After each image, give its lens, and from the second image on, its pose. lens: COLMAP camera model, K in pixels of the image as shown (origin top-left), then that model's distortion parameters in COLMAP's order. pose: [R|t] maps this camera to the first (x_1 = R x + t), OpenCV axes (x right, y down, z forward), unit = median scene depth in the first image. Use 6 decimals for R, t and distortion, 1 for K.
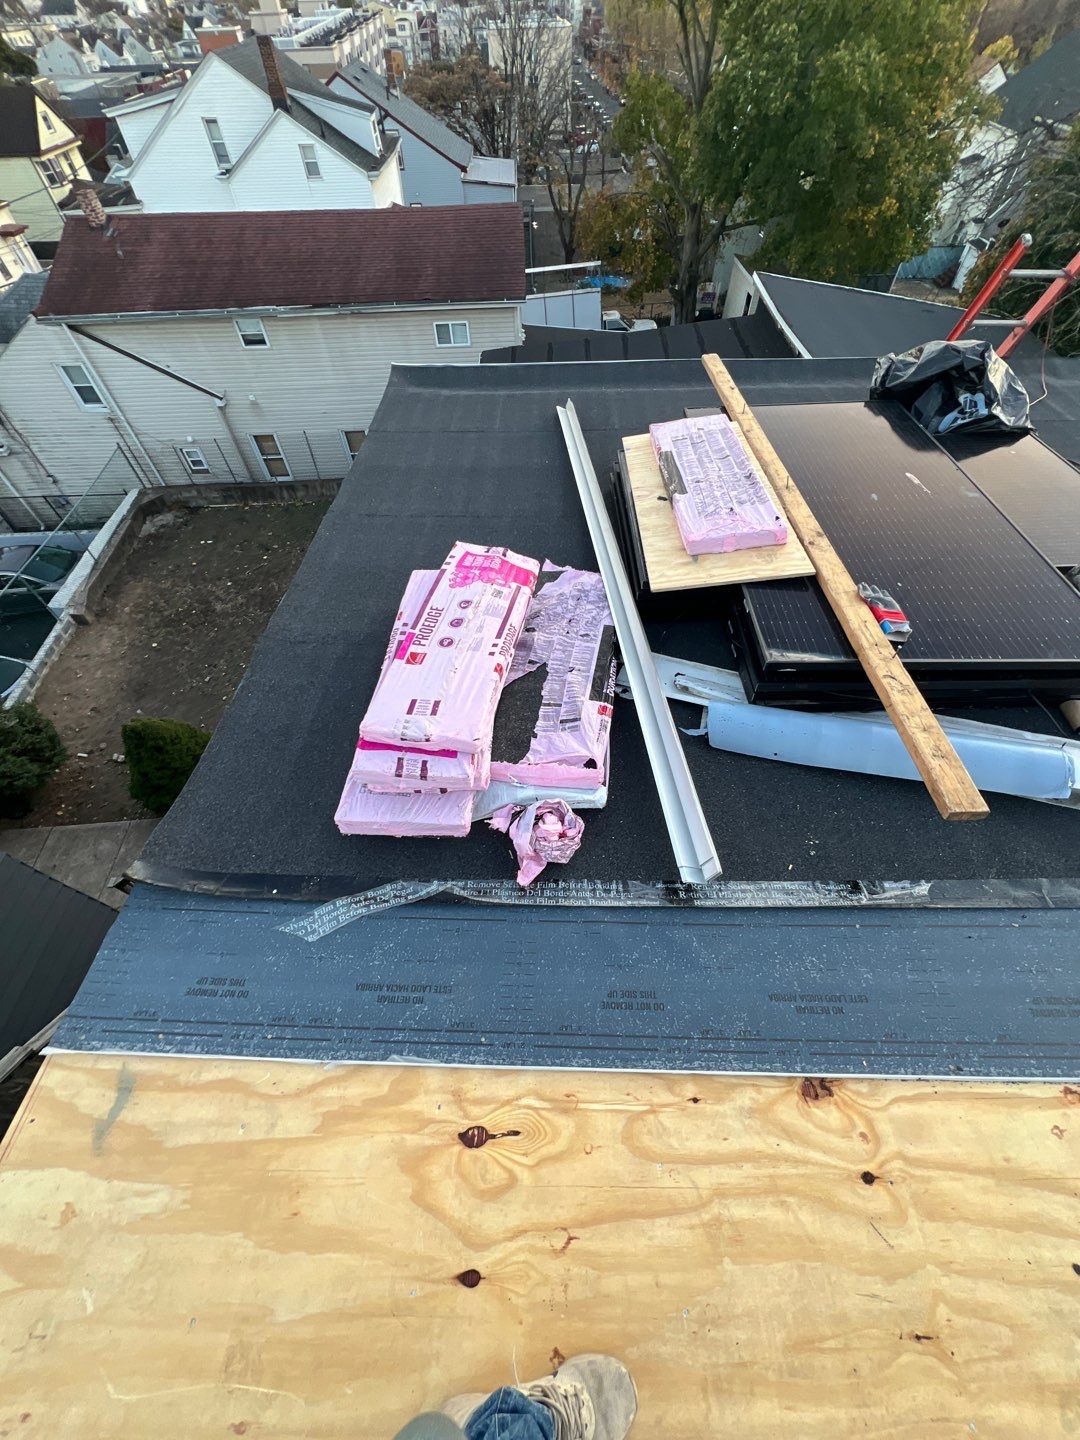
lens RADIAL K [[570.7, 0, 540.0], [0, 570.7, 720.0], [0, 0, 1]] dist [-0.000649, -0.000110]
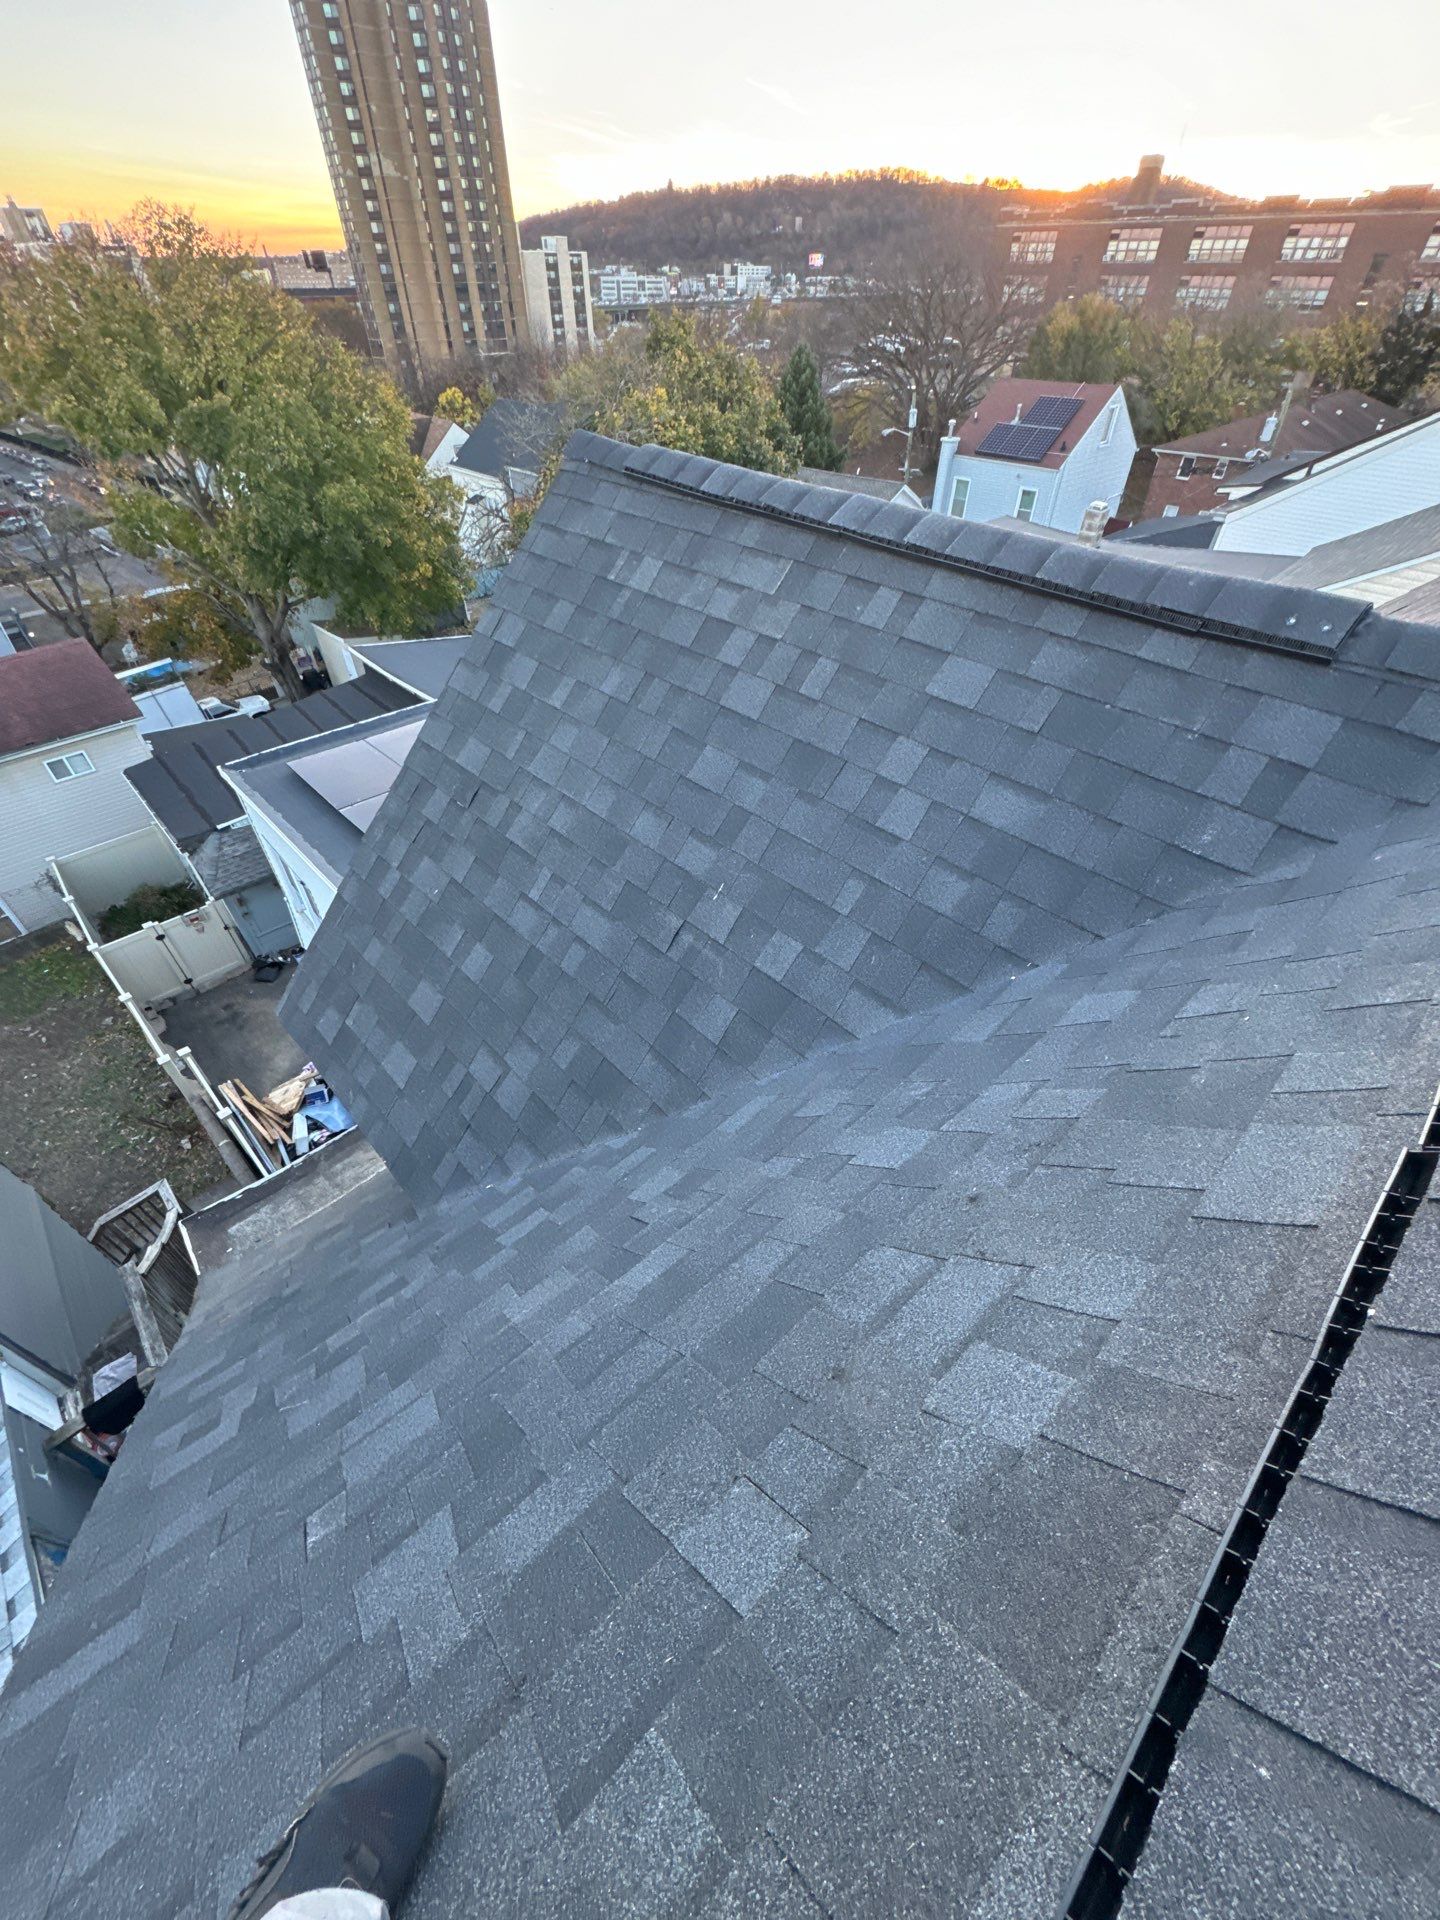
lens RADIAL K [[793.1, 0, 720.0], [0, 793.1, 960.0], [0, 0, 1]] dist [0.000223, 0.000112]
pose [[0.737831, -0.434086, 0.516889, -0.112980], [0.539614, 0.839371, -0.065362, 0.174737], [-0.405489, 0.327147, 0.853554, -0.303033]]
